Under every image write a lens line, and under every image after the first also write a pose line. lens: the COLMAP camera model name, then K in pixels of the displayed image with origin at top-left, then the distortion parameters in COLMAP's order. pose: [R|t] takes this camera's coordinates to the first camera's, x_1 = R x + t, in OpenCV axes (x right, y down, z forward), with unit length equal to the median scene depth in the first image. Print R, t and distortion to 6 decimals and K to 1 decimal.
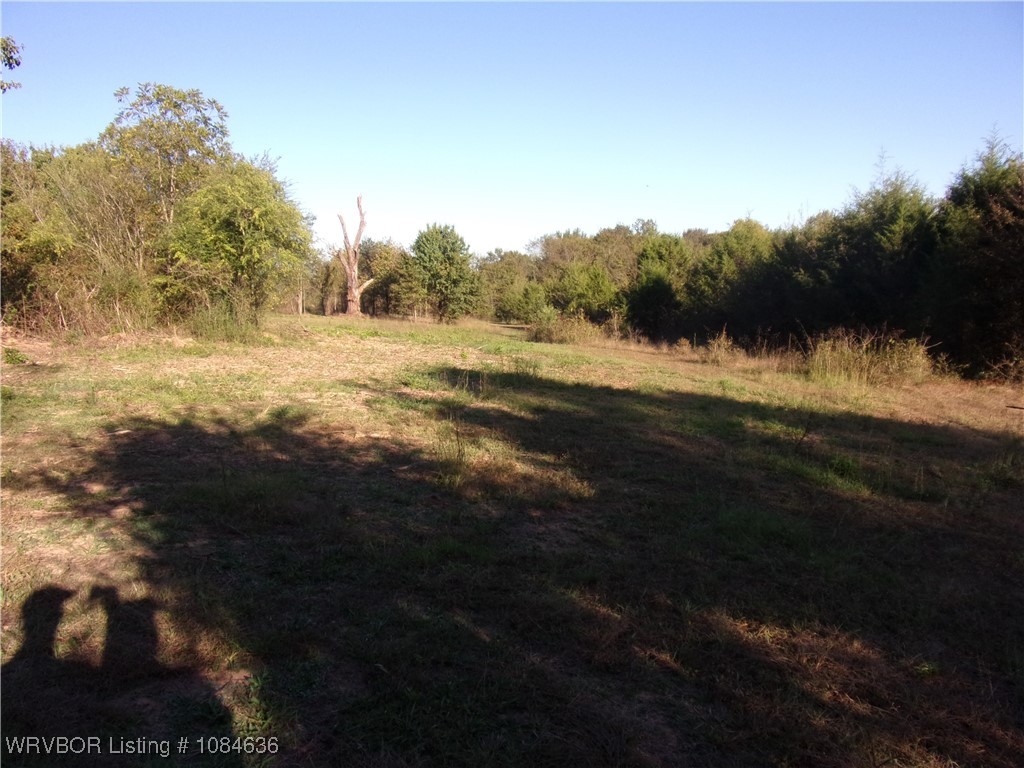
lens RADIAL K [[708.7, 0, 517.6], [0, 708.7, 383.5], [0, 0, 1]] dist [-0.041608, 0.002011]
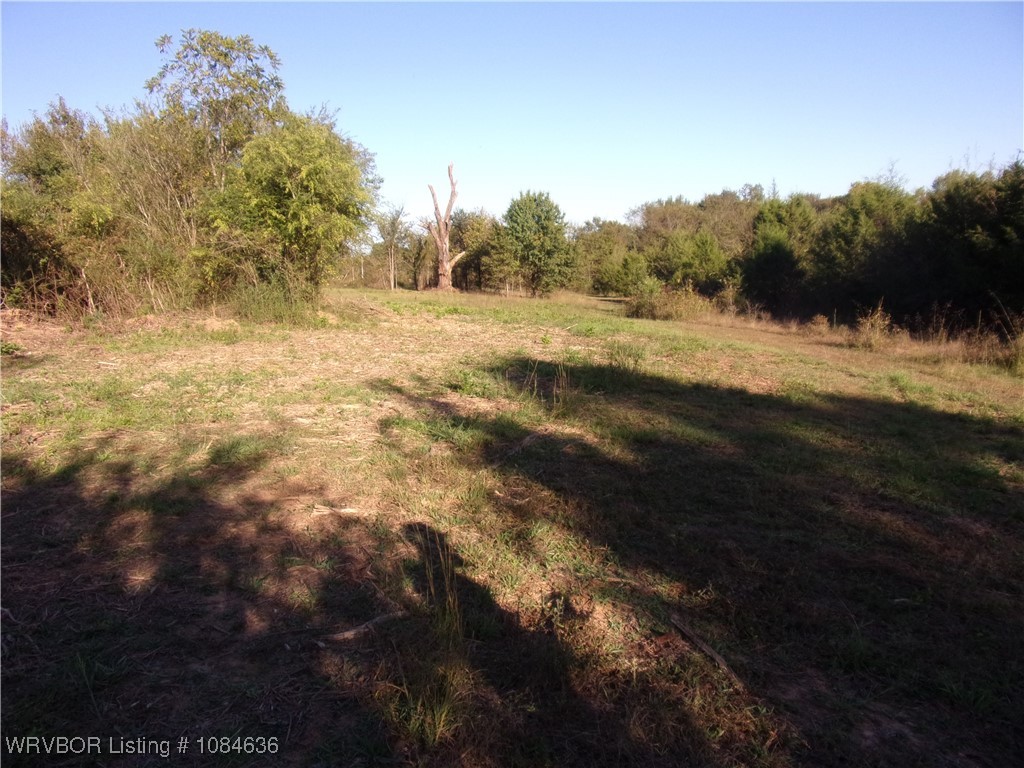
lens RADIAL K [[708.7, 0, 507.1], [0, 708.7, 386.7], [0, 0, 1]] dist [-0.041608, 0.002011]
pose [[0.988374, 0.009097, -0.151772, 0.002167], [-0.002648, 0.999087, 0.042640, -0.015292], [0.152021, -0.041742, 0.987495, 0.146734]]
